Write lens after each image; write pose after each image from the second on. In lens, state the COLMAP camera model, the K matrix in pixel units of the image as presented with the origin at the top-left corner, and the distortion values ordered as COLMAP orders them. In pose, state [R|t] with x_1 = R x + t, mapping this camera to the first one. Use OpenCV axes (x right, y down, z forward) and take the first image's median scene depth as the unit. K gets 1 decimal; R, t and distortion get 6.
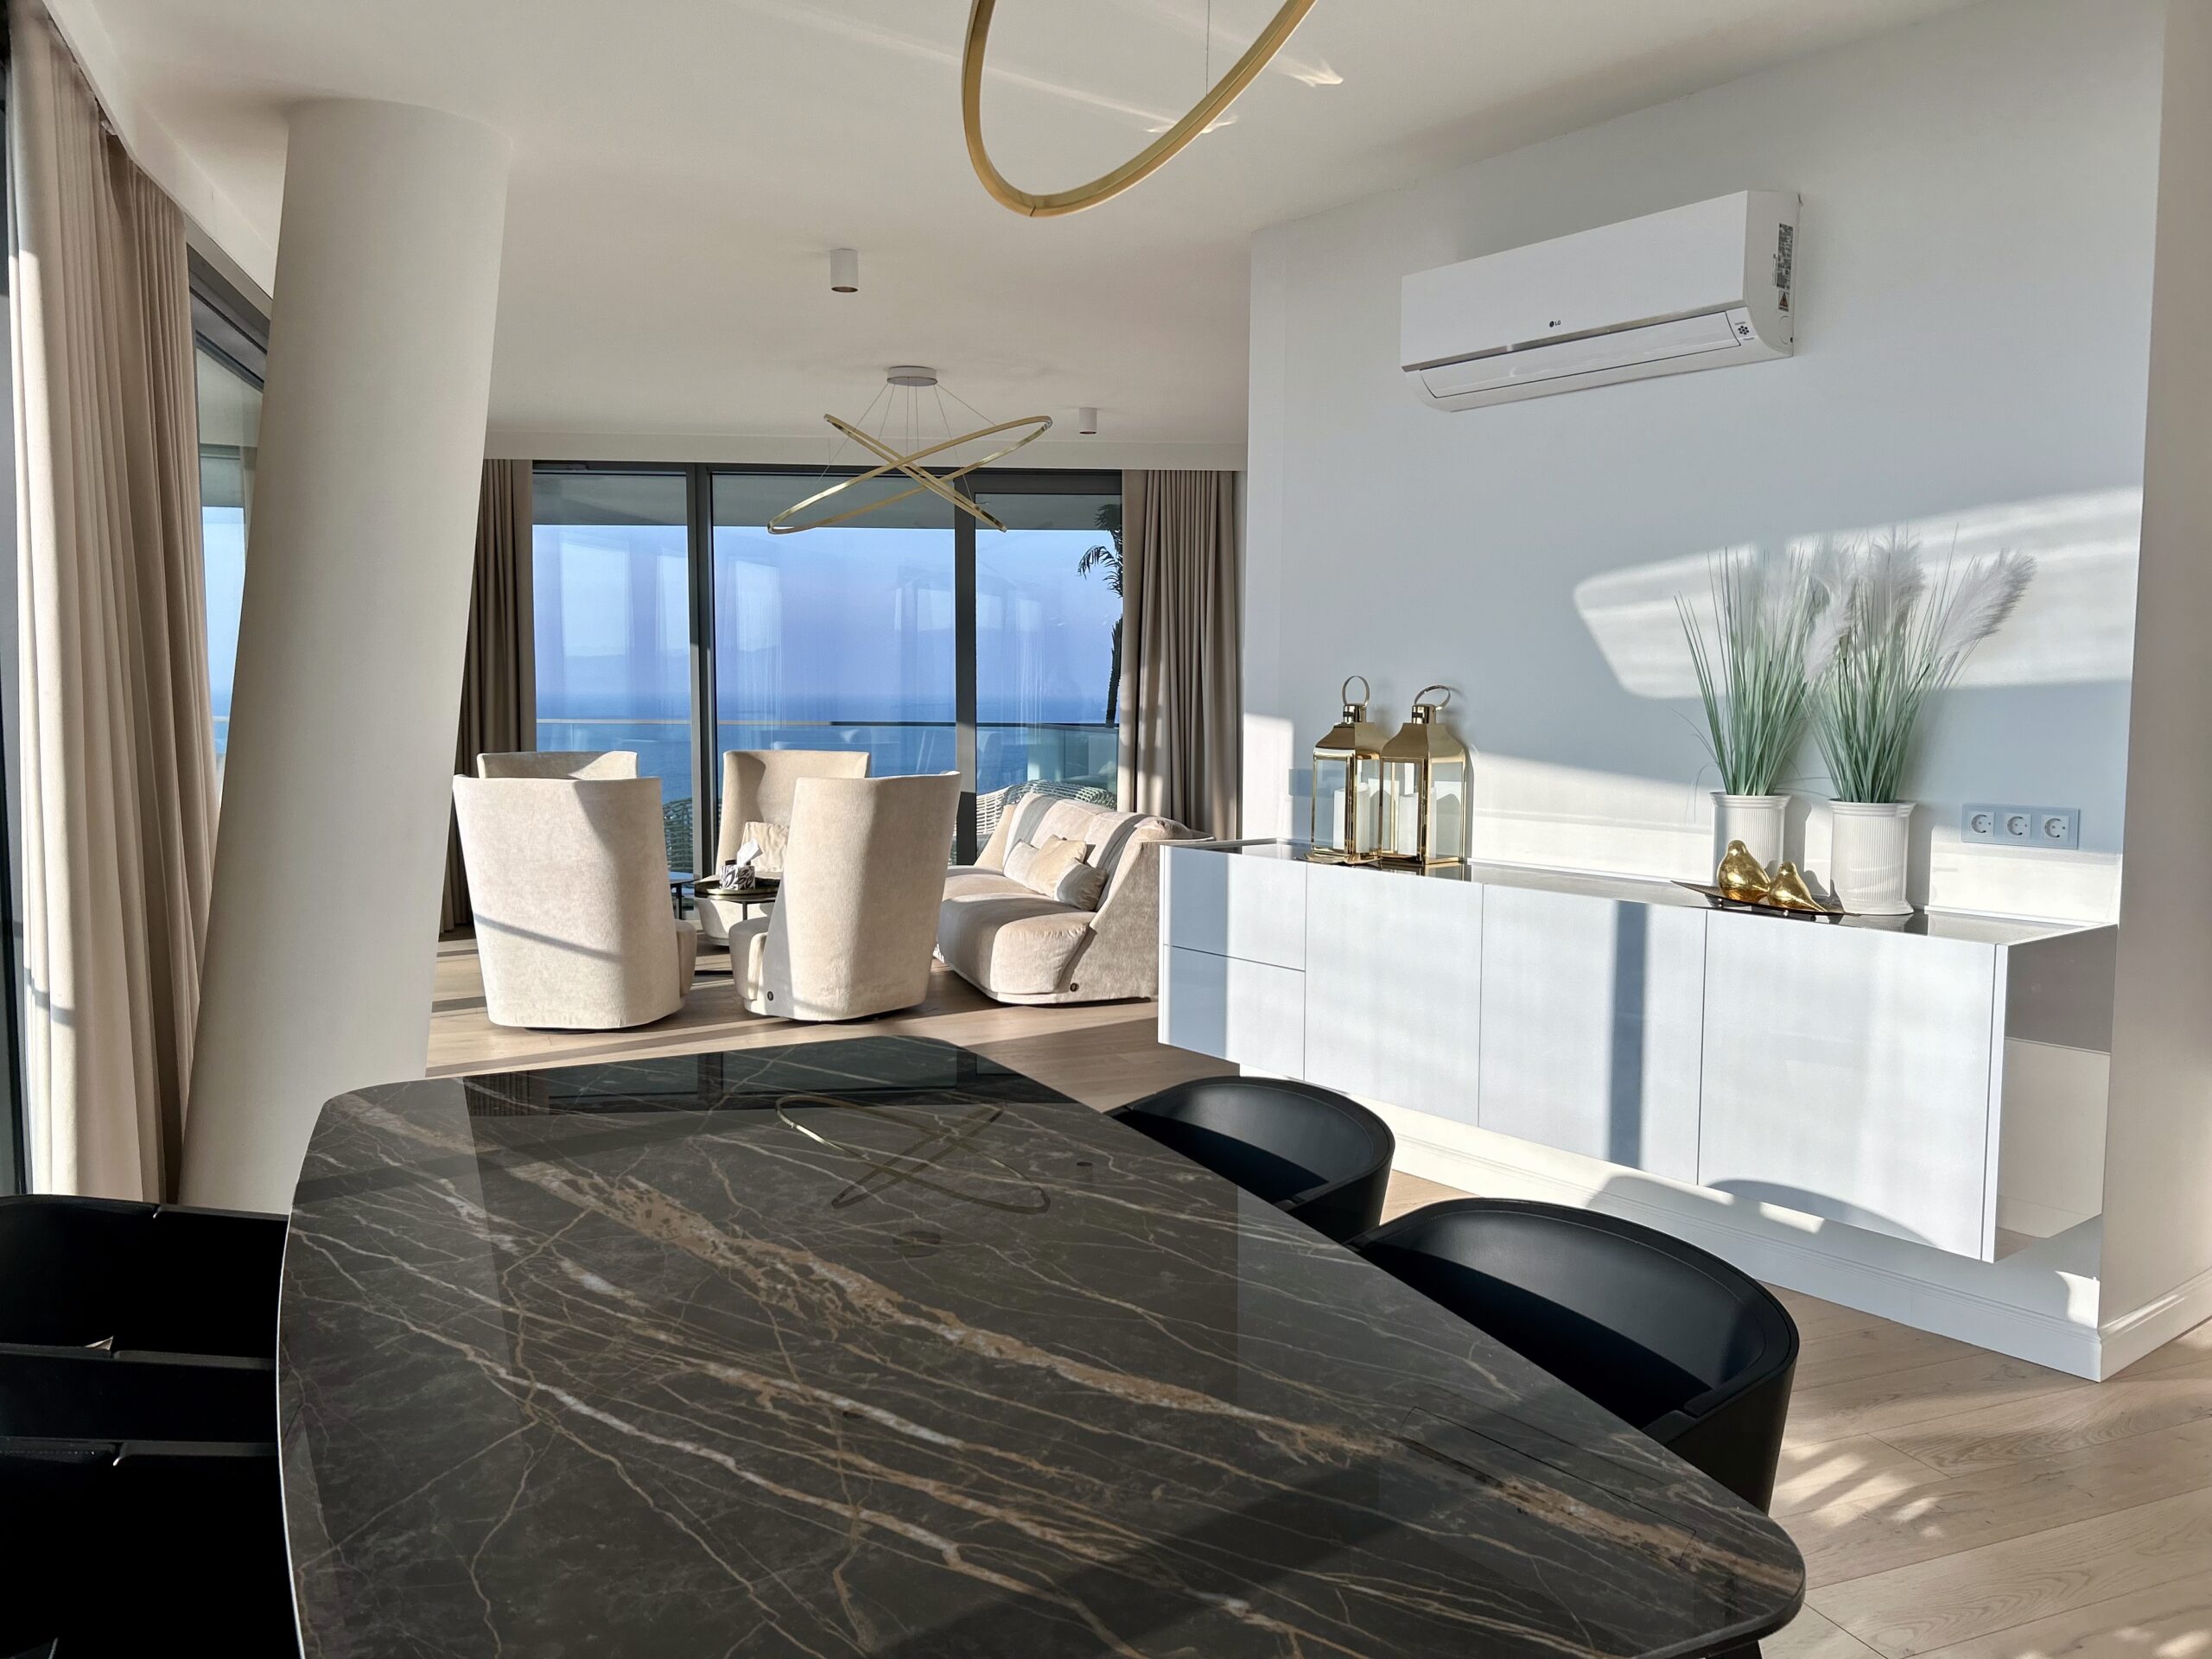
lens RADIAL K [[1674.8, 0, 1106.0], [0, 1674.8, 829.5], [0, 0, 1]] dist [0.060671, -0.090423]
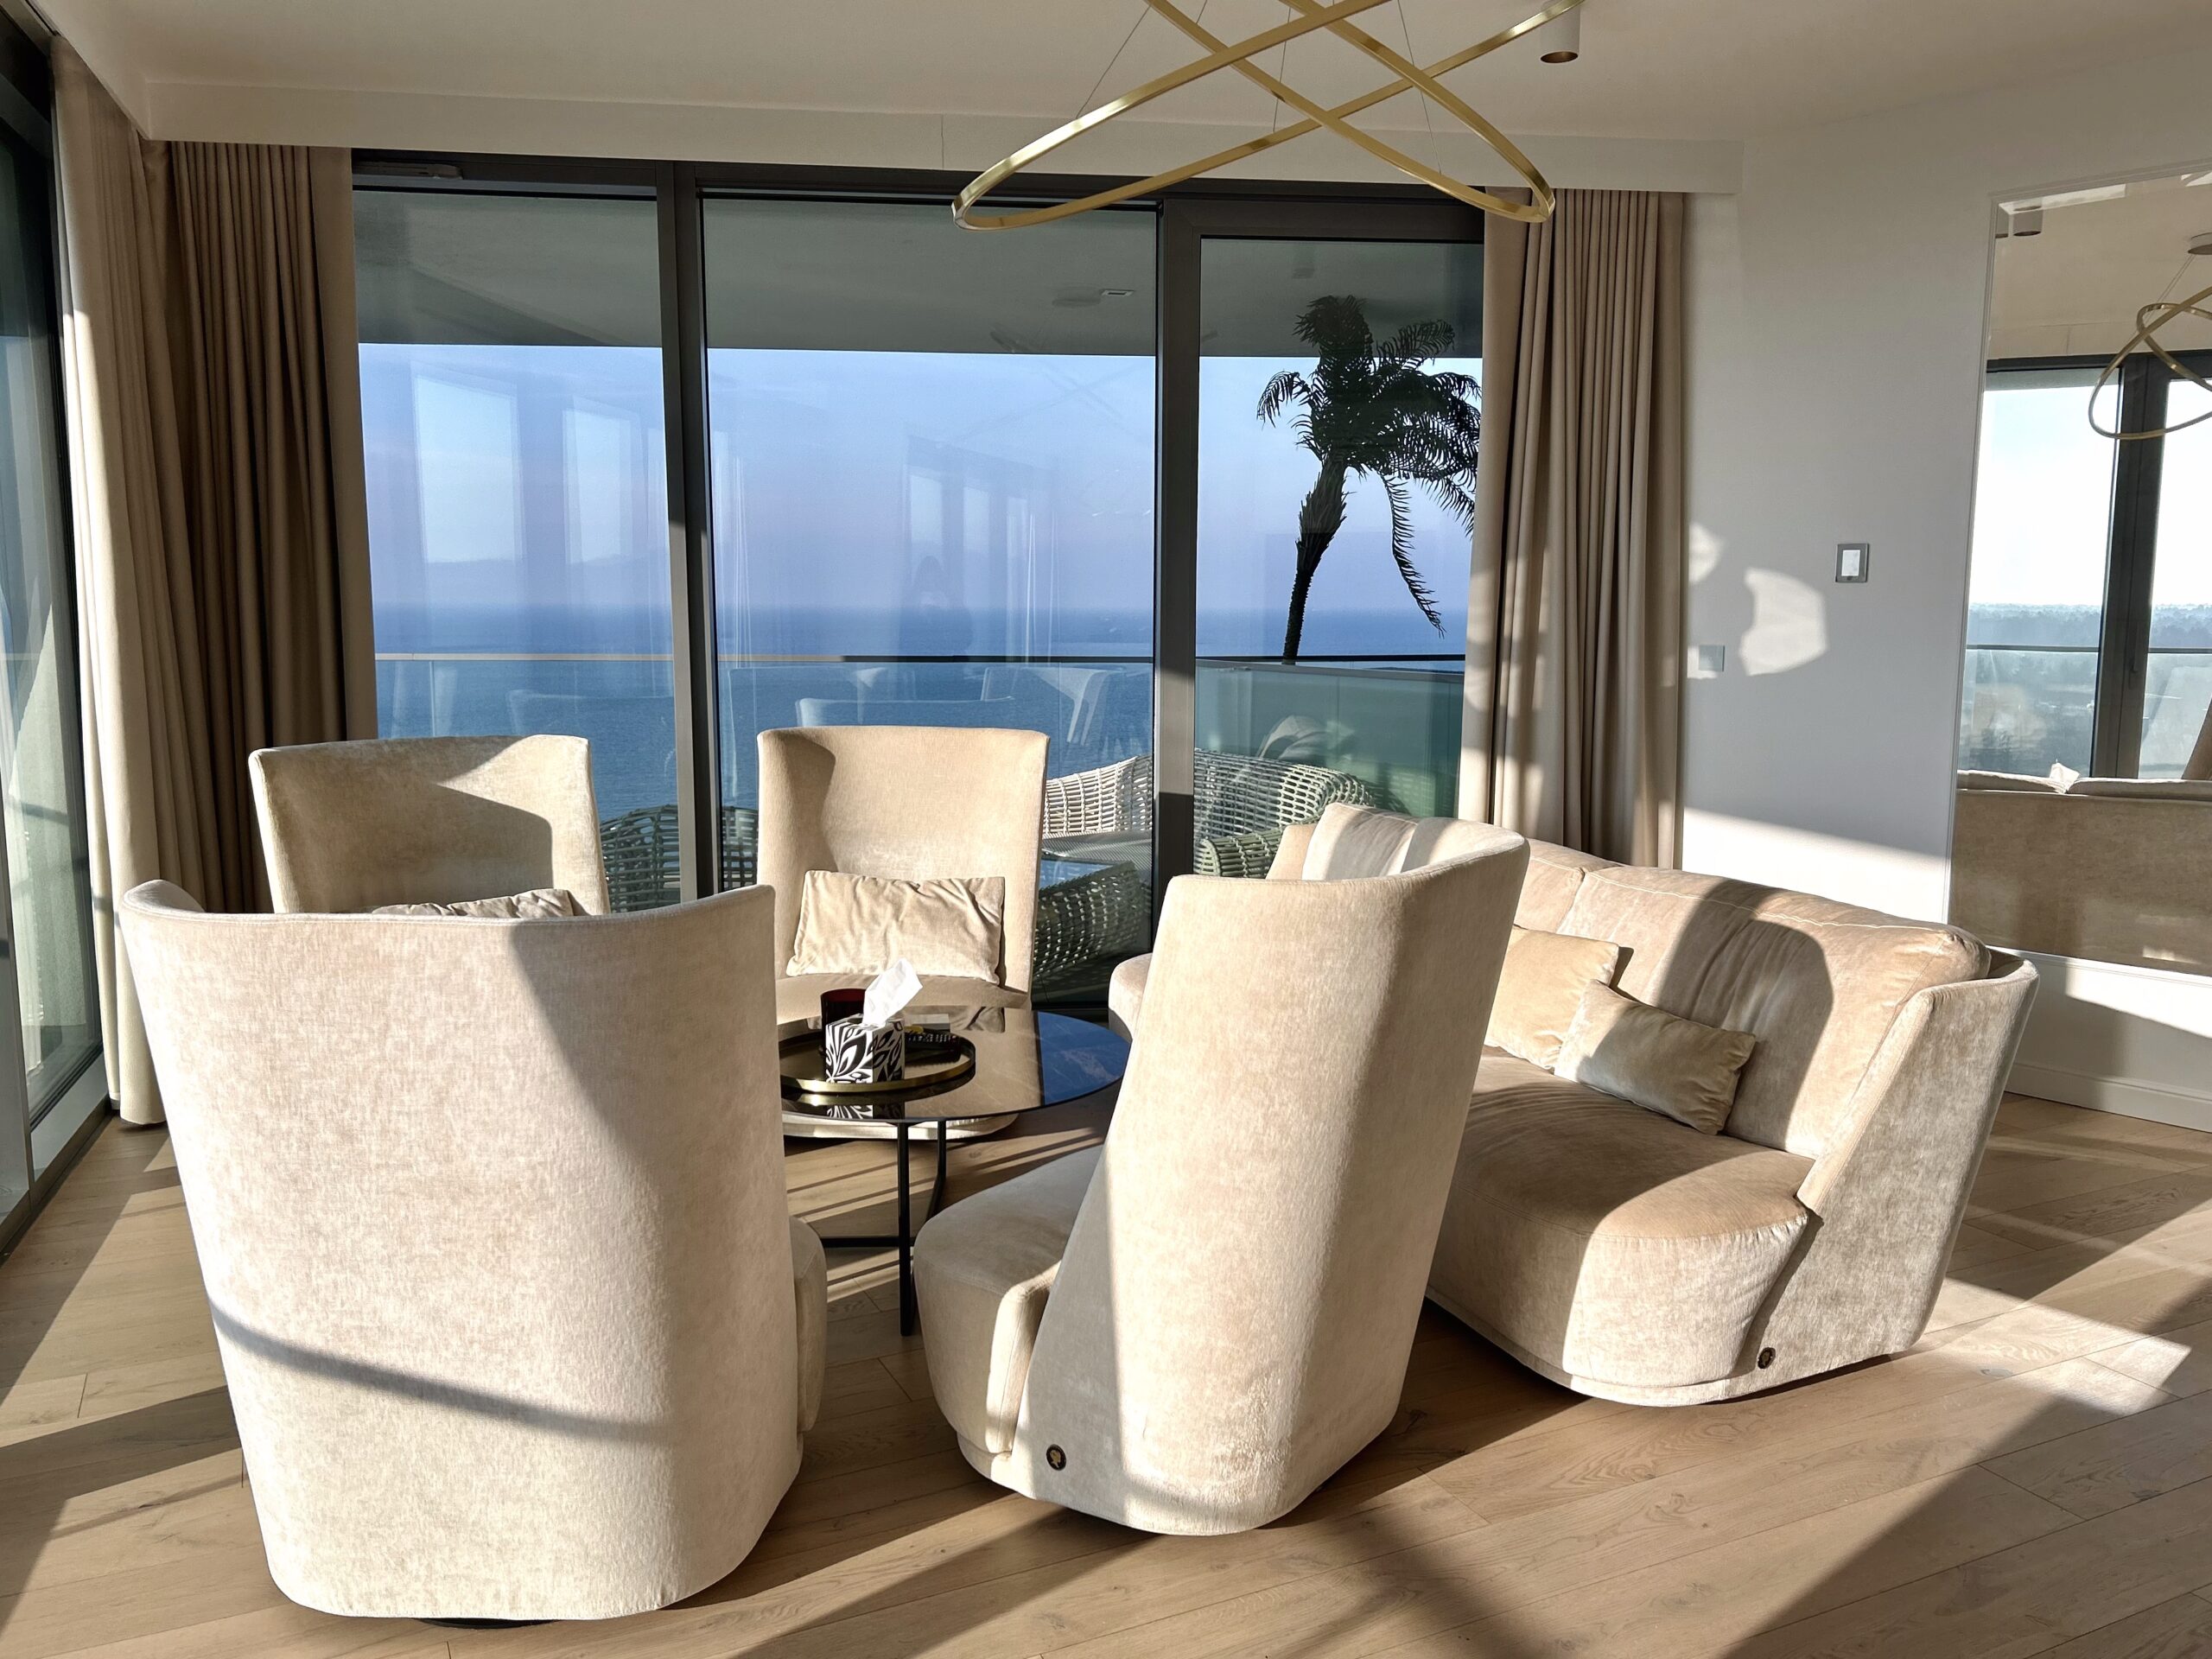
lens RADIAL K [[1665.4, 0, 1056.0], [0, 1665.4, 832.7], [0, 0, 1]] dist [0.079635, -0.091427]
pose [[0.998244, -0.011798, 0.058042, -0.209034], [0.008577, 0.998425, 0.055442, -0.054494], [-0.058605, -0.054847, 0.996773, 0.611576]]
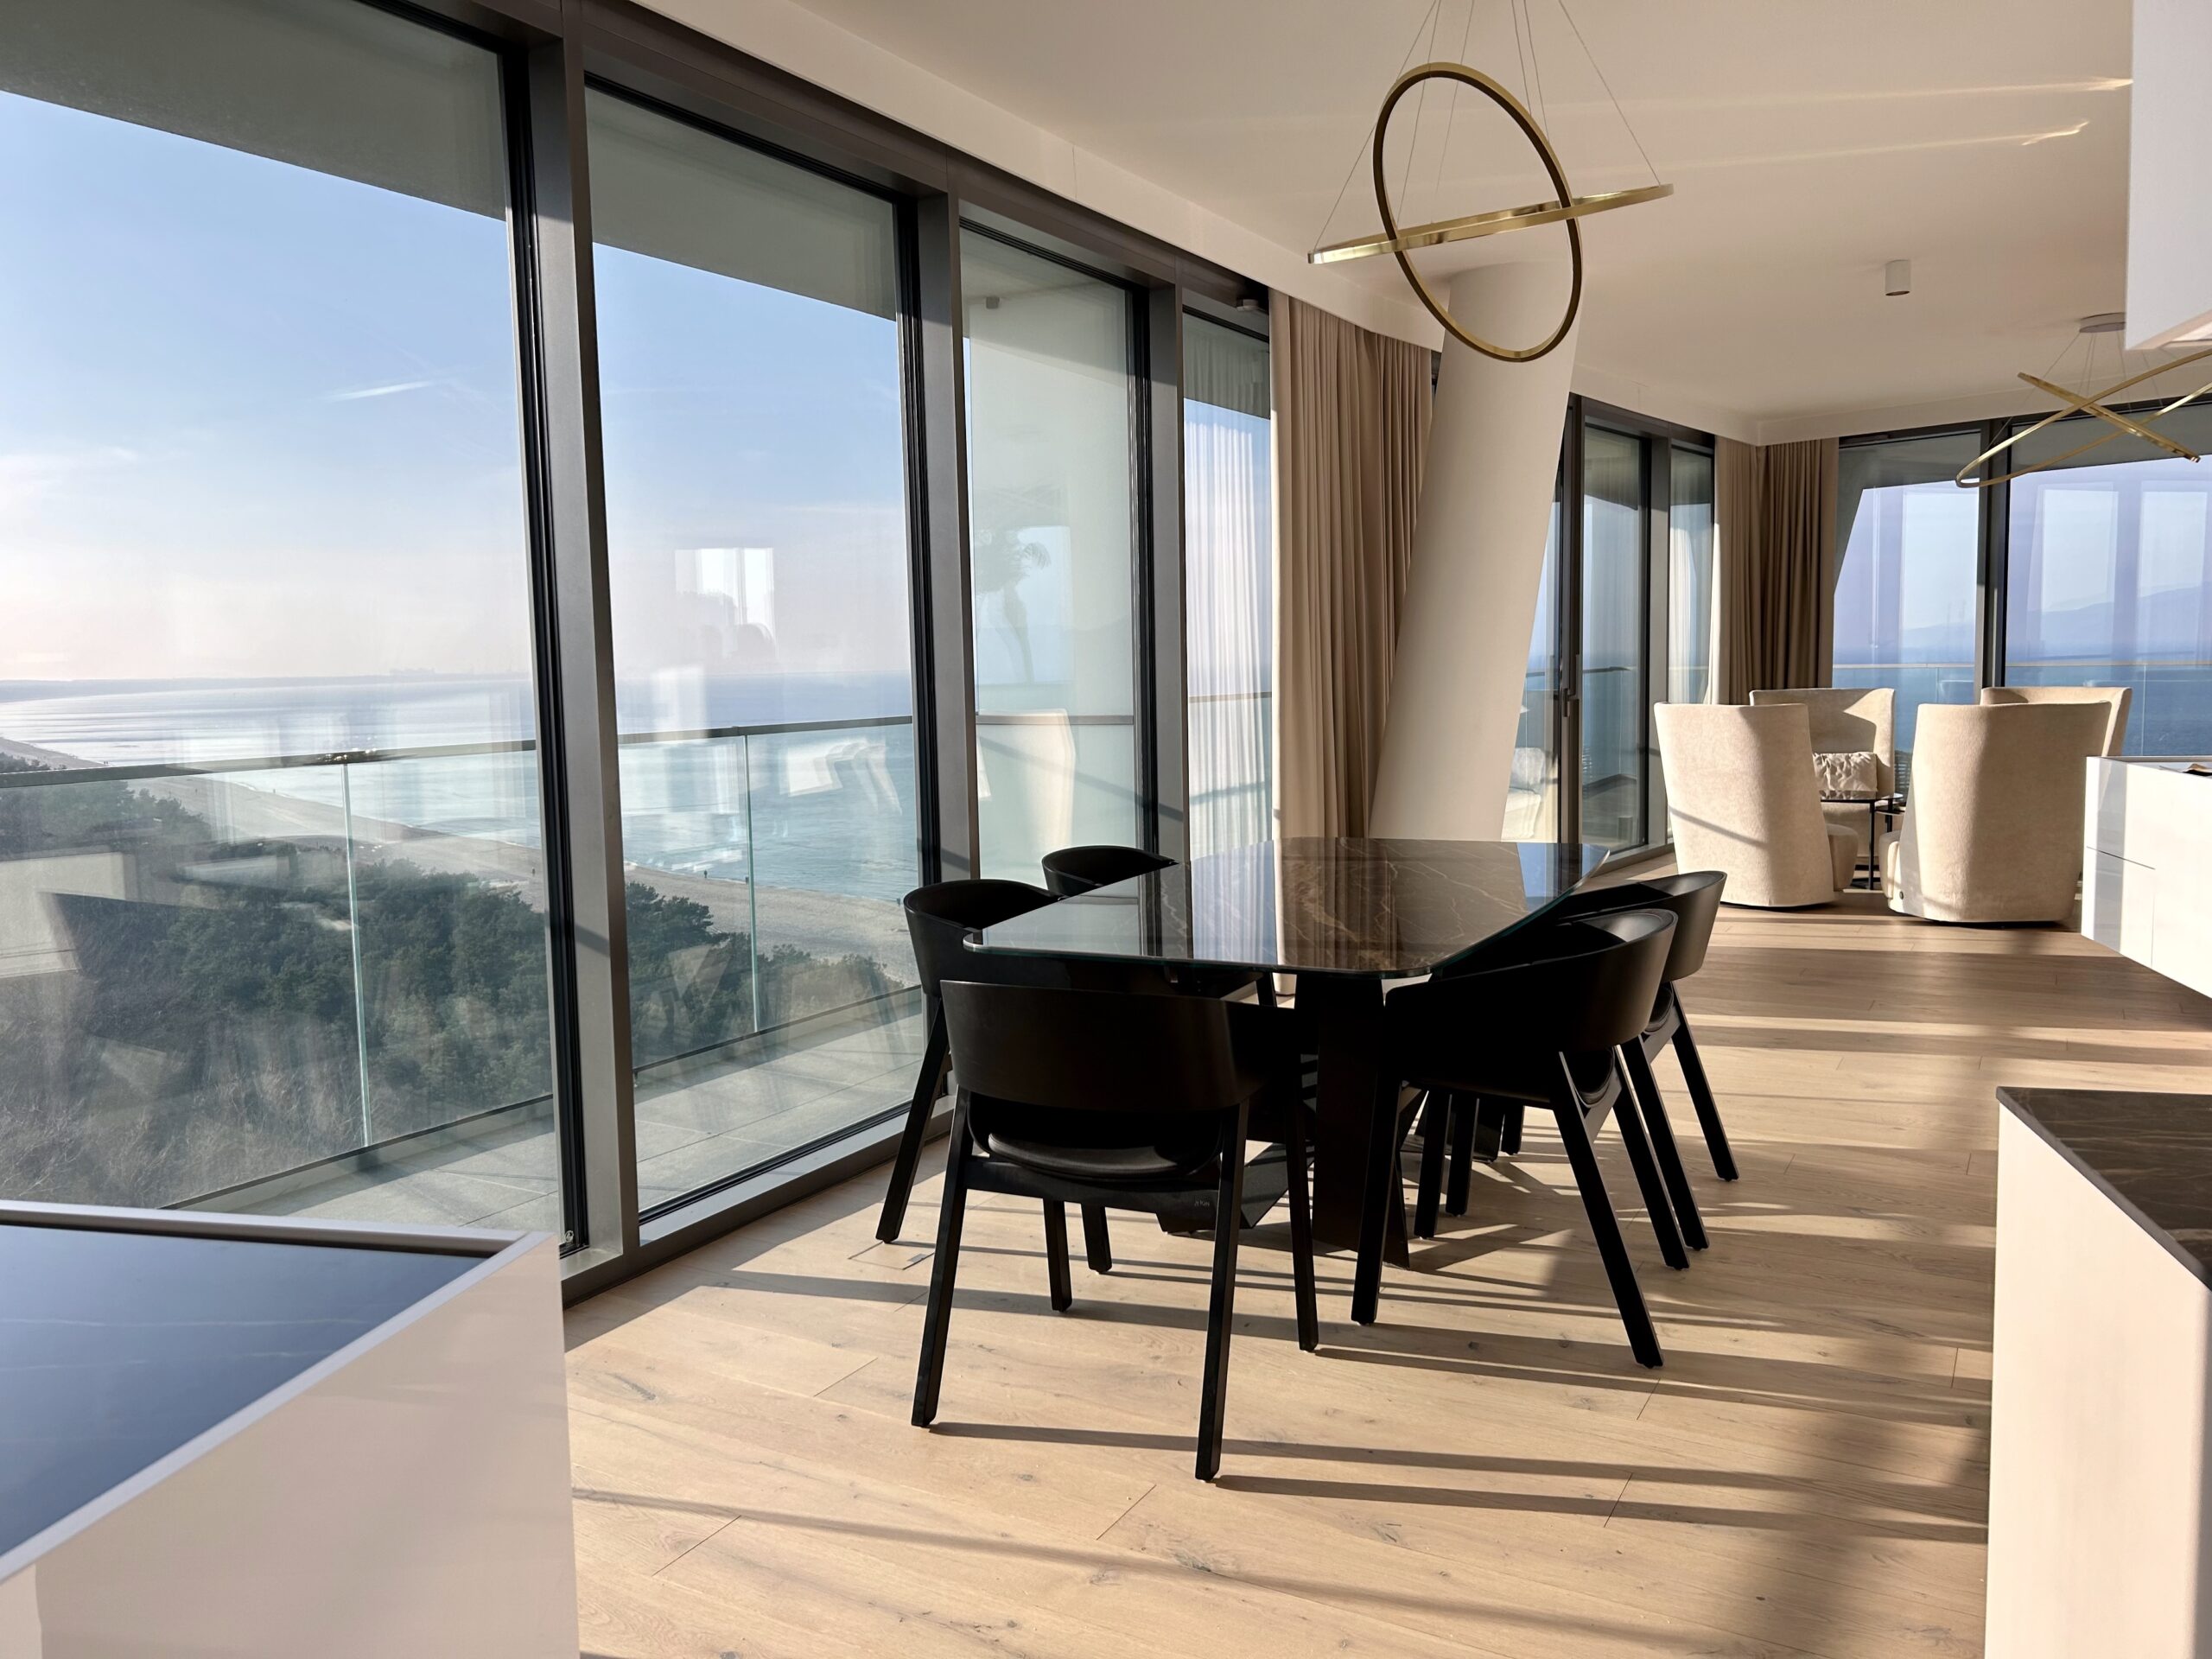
lens RADIAL K [[1674.8, 0, 1106.0], [0, 1674.8, 829.5], [0, 0, 1]] dist [0.060671, -0.090423]
pose [[0.619227, 0.065278, -0.782494, 0.351301], [-0.044871, 0.997852, 0.047735, 0.021929], [0.783929, 0.005553, 0.620826, -0.144356]]
